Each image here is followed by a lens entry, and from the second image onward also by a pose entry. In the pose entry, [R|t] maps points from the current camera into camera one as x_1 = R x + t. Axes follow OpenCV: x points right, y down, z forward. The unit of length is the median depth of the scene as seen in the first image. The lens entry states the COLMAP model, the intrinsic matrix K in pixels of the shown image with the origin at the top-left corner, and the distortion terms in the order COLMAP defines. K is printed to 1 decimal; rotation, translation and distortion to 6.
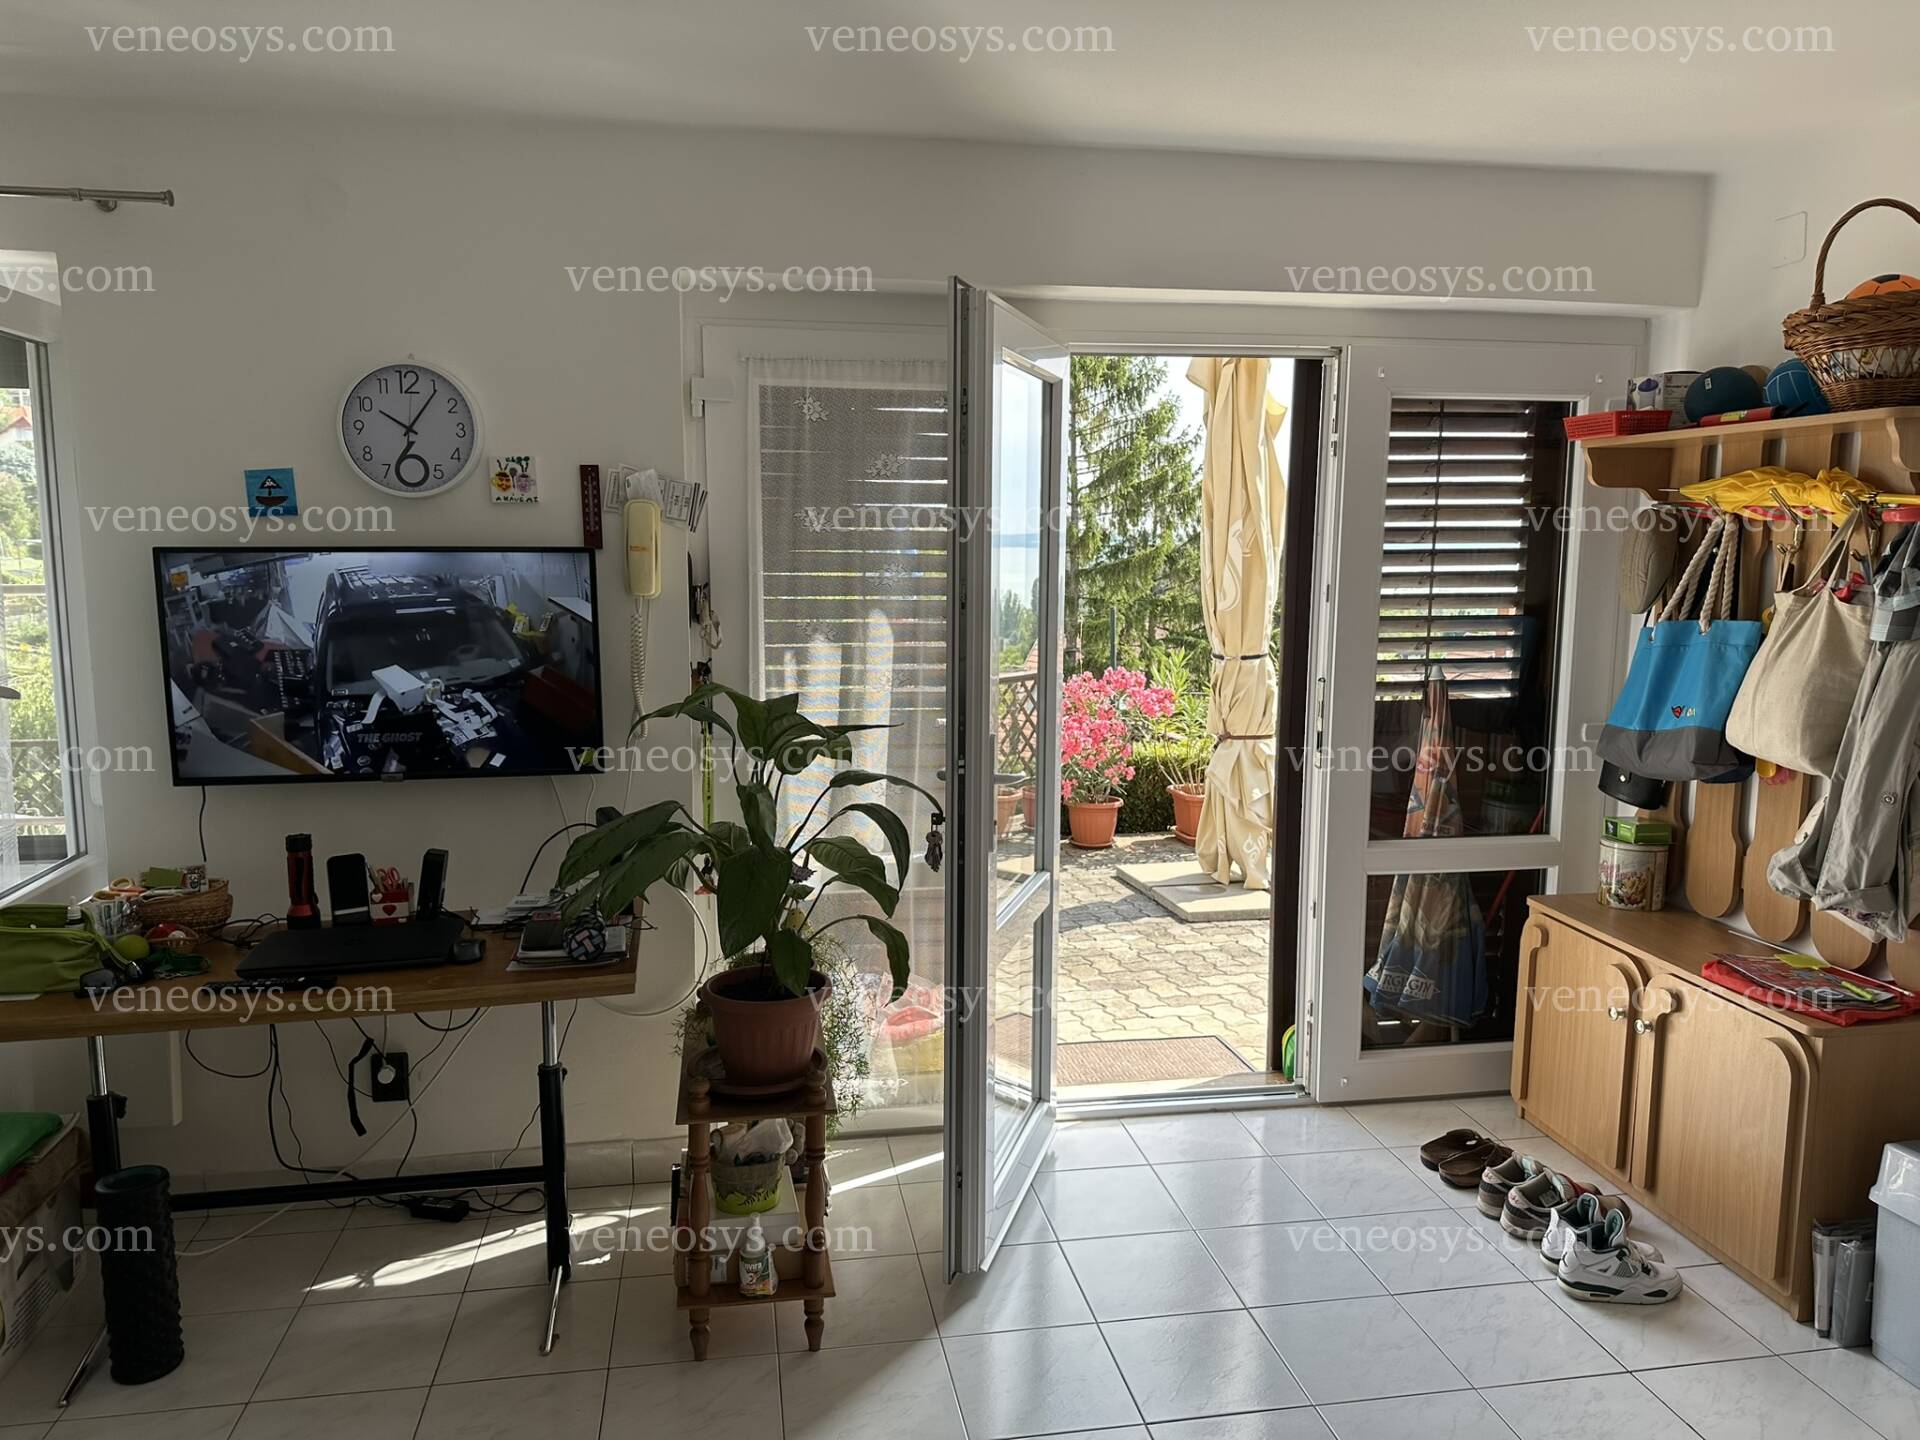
lens RADIAL K [[1329.7, 0, 949.5], [0, 1329.7, 720.8], [0, 0, 1]] dist [0.081326, -0.143143]
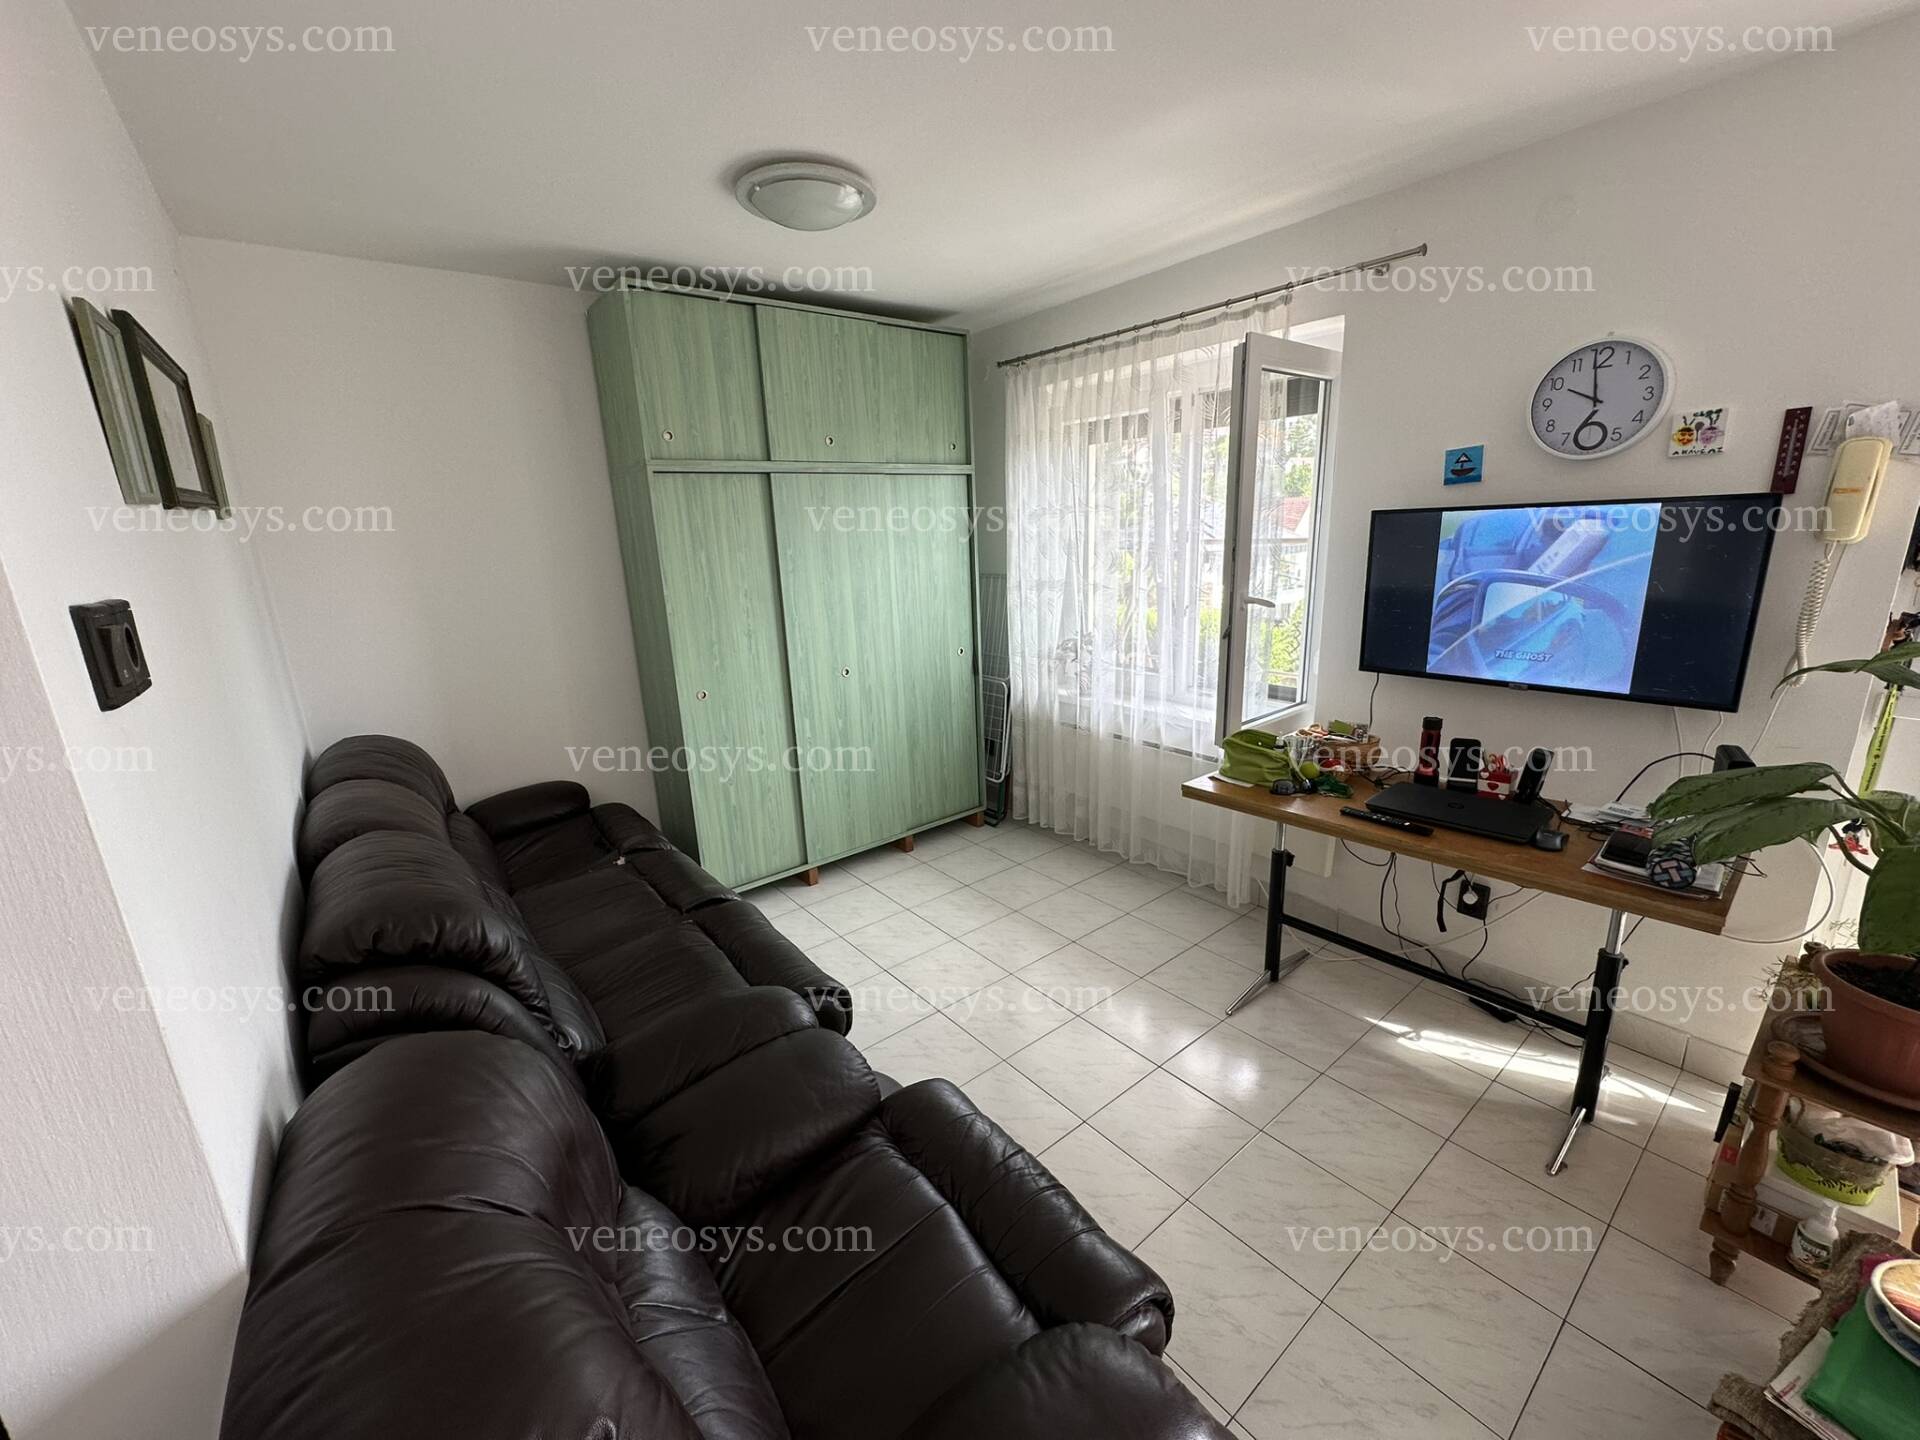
lens RADIAL K [[765.6, 0, 961.7], [0, 765.6, 723.8], [0, 0, 1]] dist [0.000263, -0.000732]
pose [[0.487989, 0.197151, -0.850293, -0.044072], [-0.074411, 0.980008, 0.184521, -0.019515], [0.869672, -0.026773, 0.492904, 0.176979]]
